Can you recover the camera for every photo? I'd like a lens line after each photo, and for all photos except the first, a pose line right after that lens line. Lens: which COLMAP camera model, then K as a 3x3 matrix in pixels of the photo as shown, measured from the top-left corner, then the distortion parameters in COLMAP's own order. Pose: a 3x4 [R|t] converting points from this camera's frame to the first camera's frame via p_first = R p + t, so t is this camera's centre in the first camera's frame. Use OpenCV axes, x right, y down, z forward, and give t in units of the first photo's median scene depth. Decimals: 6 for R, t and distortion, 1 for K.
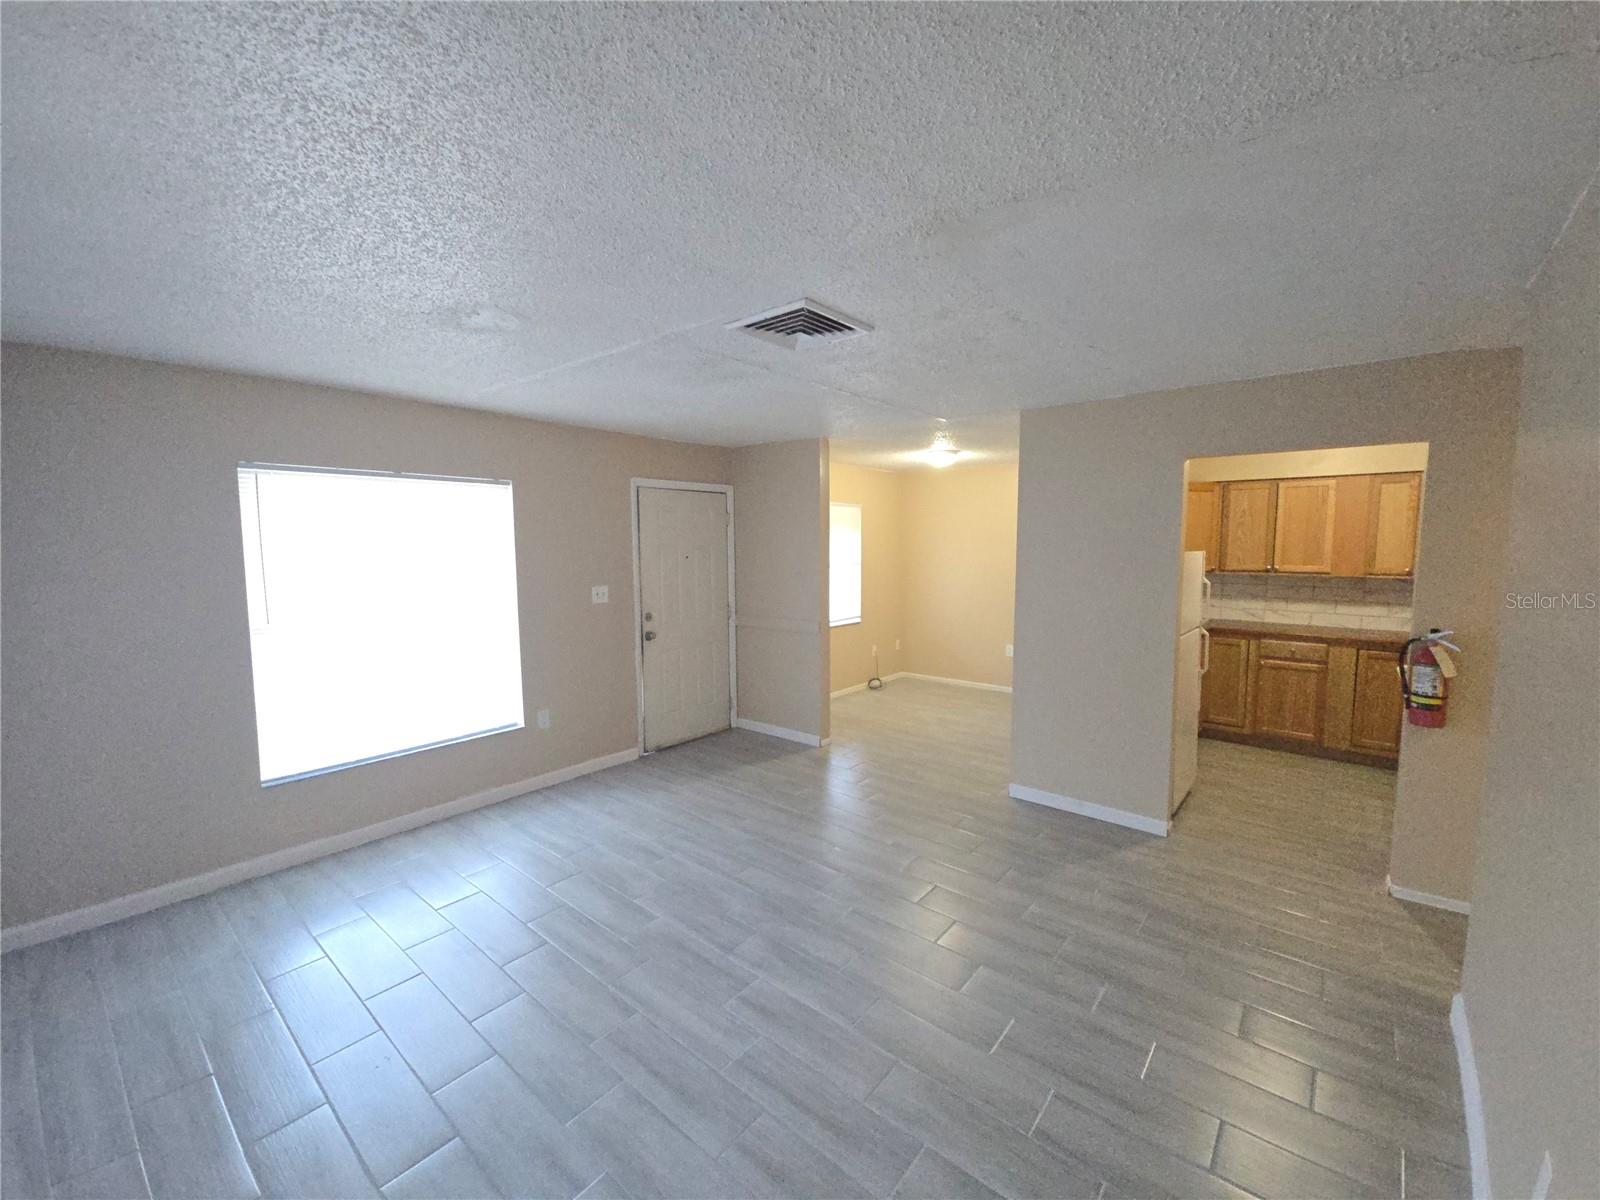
lens RADIAL K [[656.0, 0, 800.0], [0, 656.0, 600.0], [0, 0, 1]] dist [0.019739, -0.000174]
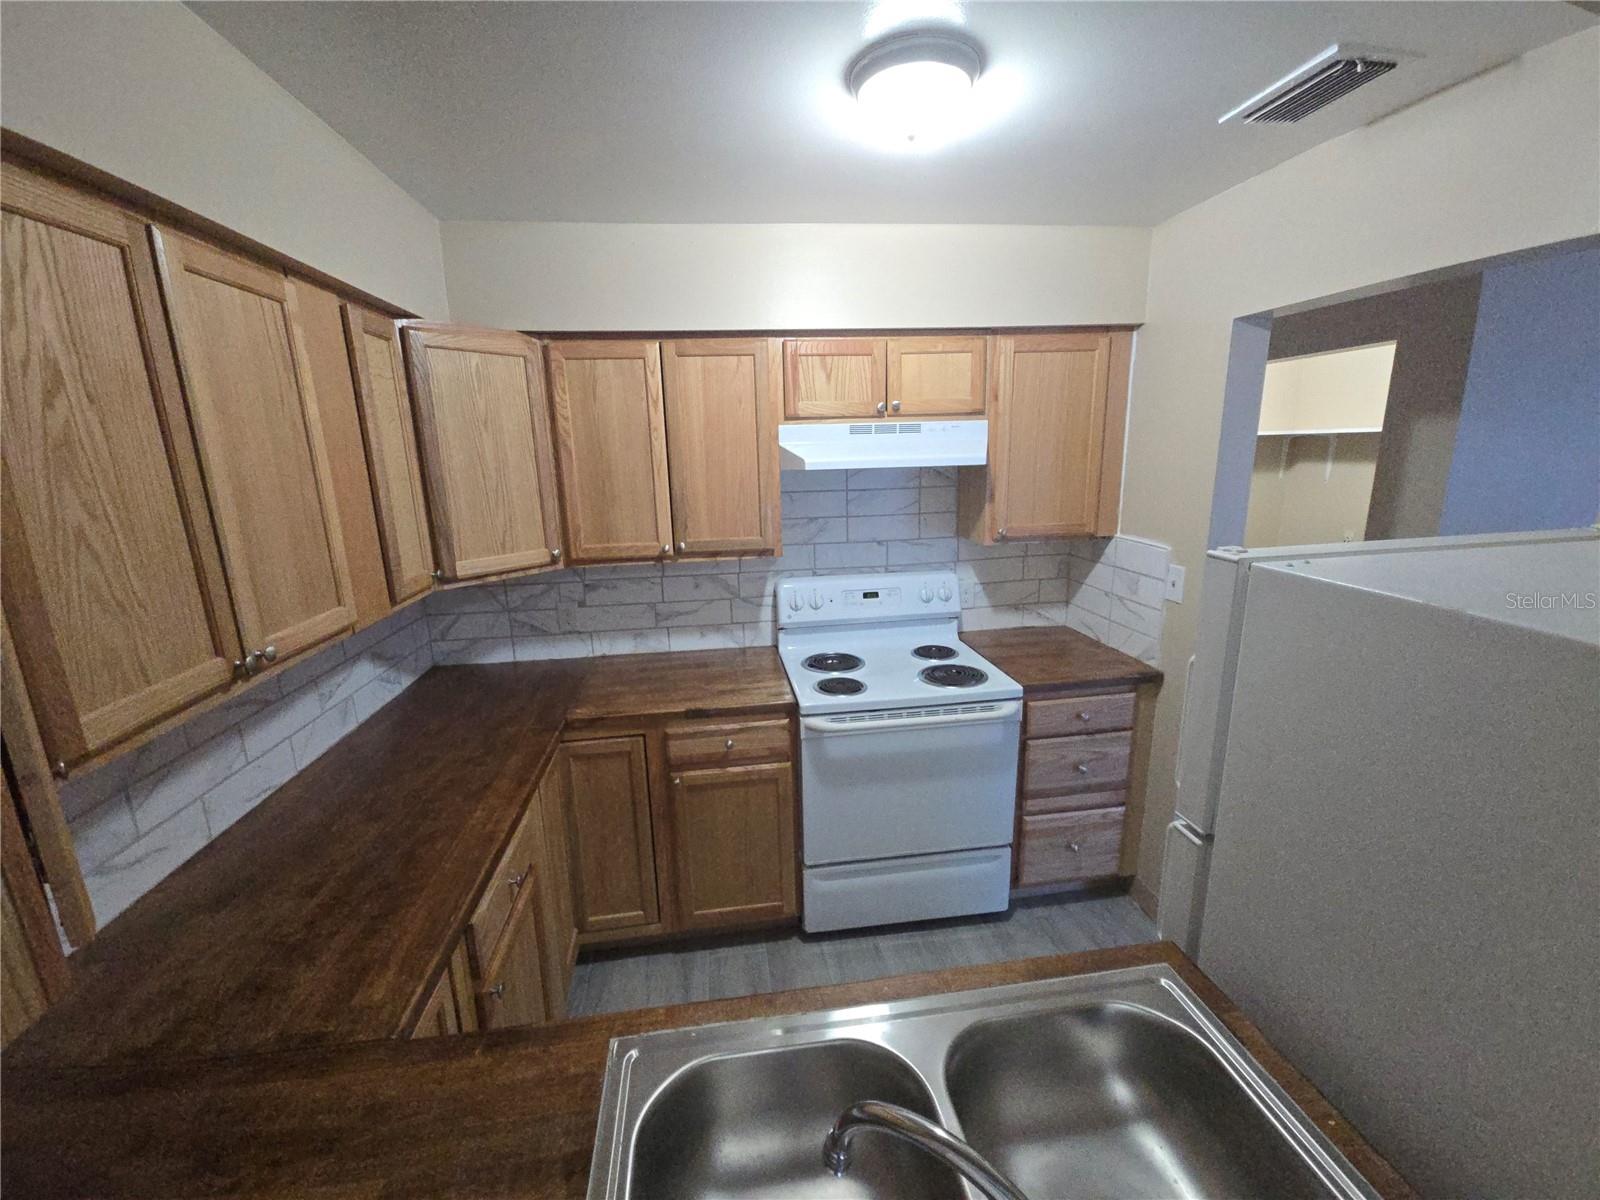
lens RADIAL K [[642.9, 0, 796.5], [0, 642.9, 592.1], [0, 0, 1]] dist [-0.000321, -0.000113]
pose [[-0.732300, -0.127043, 0.669027, 0.462285], [0.089064, 0.956137, 0.279050, -0.115249], [-0.675133, 0.263935, -0.688864, 1.052632]]
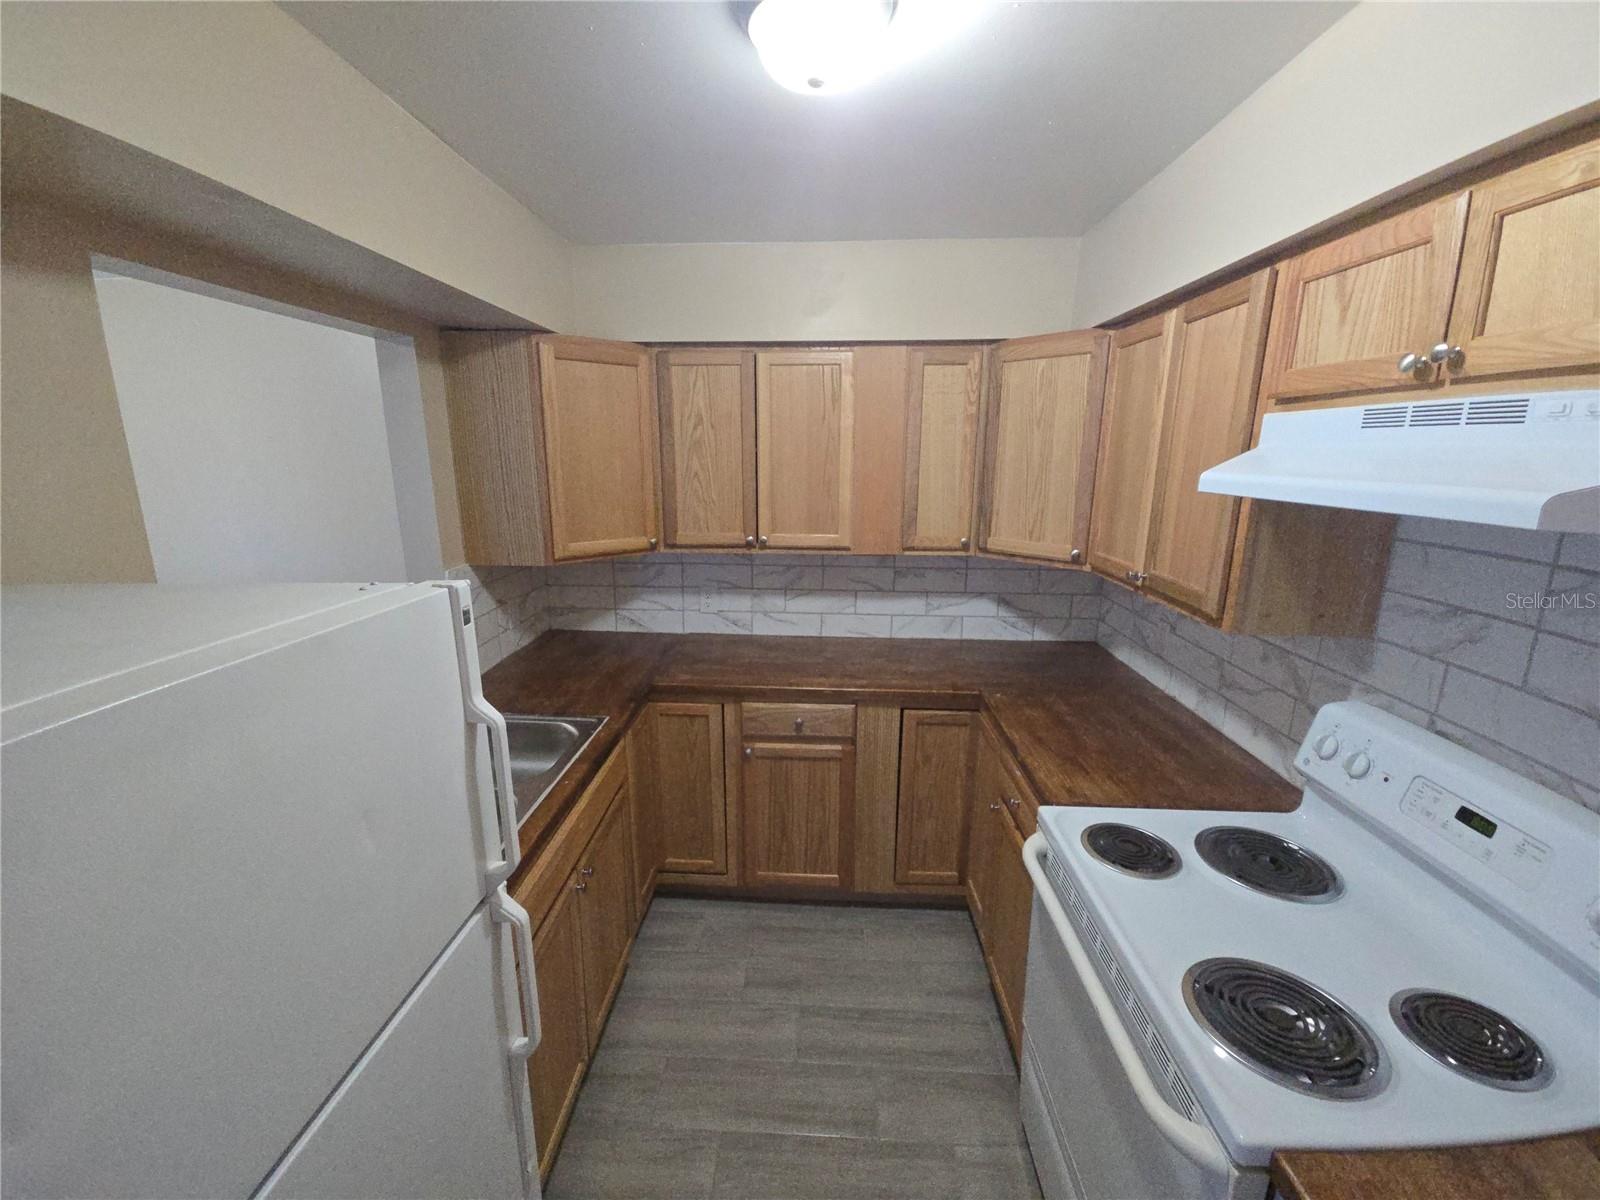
lens RADIAL K [[656.0, 0, 800.0], [0, 656.0, 600.0], [0, 0, 1]] dist [0.019739, -0.000174]
pose [[0.795945, -0.130795, 0.591070, 0.468178], [0.047714, 0.986897, 0.154133, -0.079268], [-0.603486, -0.094479, 0.791757, 0.623817]]
